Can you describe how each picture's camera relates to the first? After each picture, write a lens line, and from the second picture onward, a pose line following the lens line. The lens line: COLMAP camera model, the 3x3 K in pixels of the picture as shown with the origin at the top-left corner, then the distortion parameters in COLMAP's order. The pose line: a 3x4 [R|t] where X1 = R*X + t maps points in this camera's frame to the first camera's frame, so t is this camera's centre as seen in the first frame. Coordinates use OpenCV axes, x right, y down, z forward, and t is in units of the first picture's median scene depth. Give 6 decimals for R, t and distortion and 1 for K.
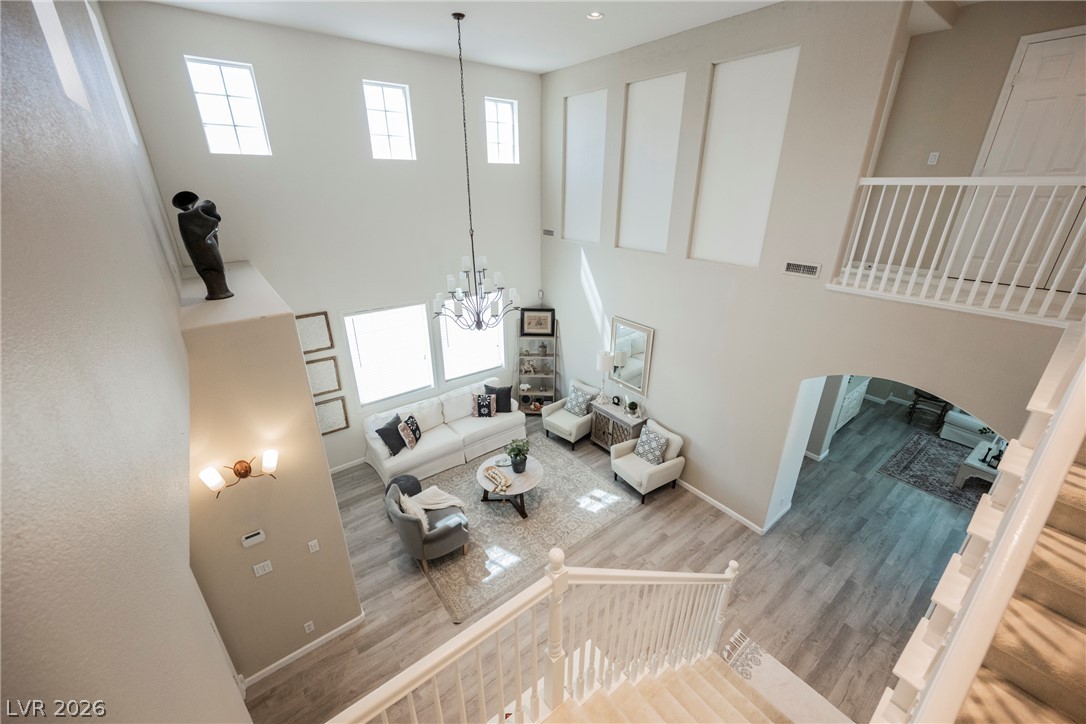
lens RADIAL K [[423.2, 0, 543.9], [0, 423.2, 363.3], [0, 0, 1]] dist [0.000784, -0.000432]
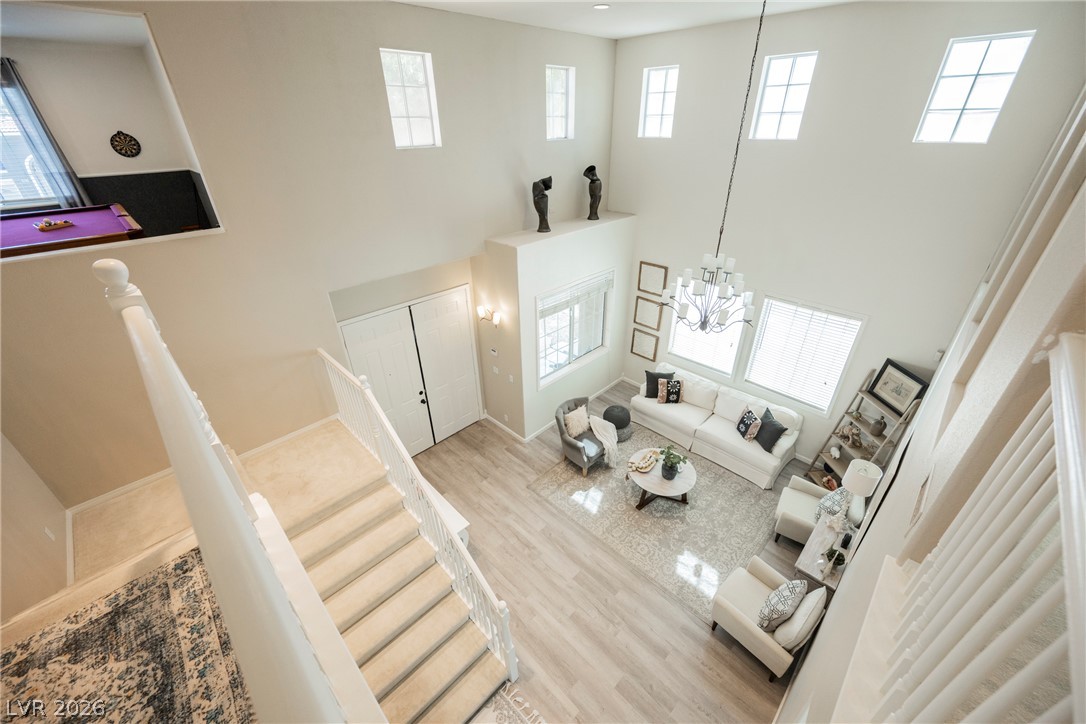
lens RADIAL K [[423.2, 0, 546.9], [0, 423.2, 362.6], [0, 0, 1]] dist [0.000784, -0.000432]
pose [[0.130501, 0.489993, -0.861903, 0.576025], [-0.381503, 0.827218, 0.412511, -0.241354], [0.915109, 0.274986, 0.294886, 0.360546]]
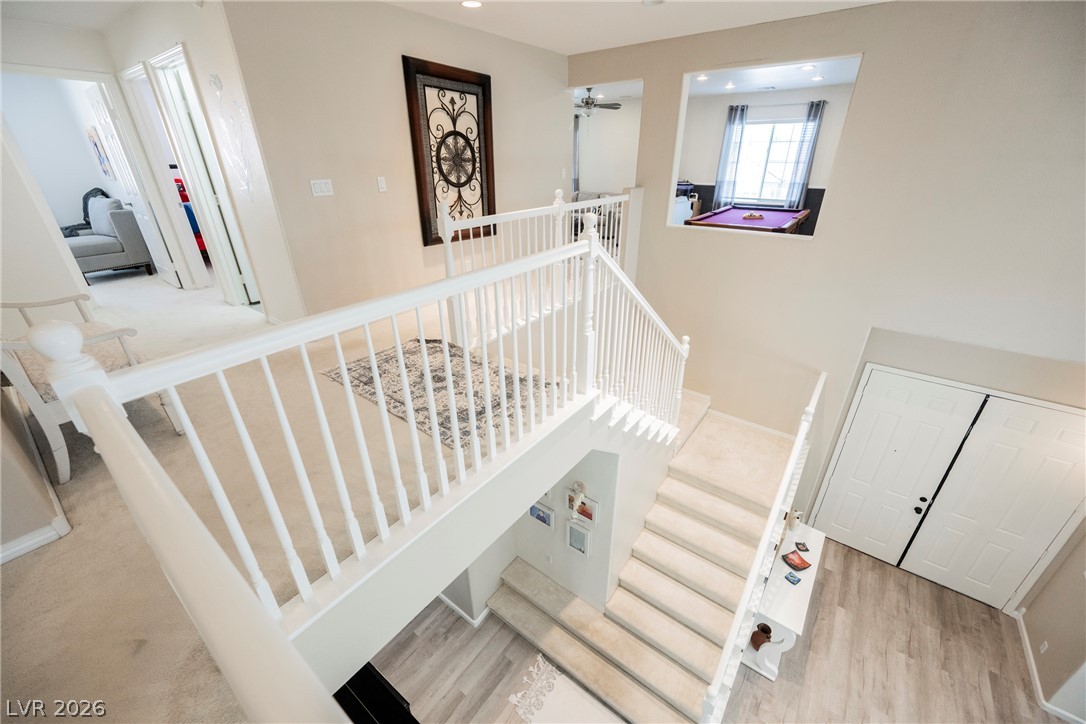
lens RADIAL K [[423.2, 0, 543.9], [0, 423.2, 363.9], [0, 0, 1]] dist [0.000784, -0.000432]
pose [[-0.965328, 0.119567, -0.232047, 0.496621], [-0.099341, 0.653779, 0.750136, -0.306388], [0.241399, 0.747179, -0.619233, 0.530009]]
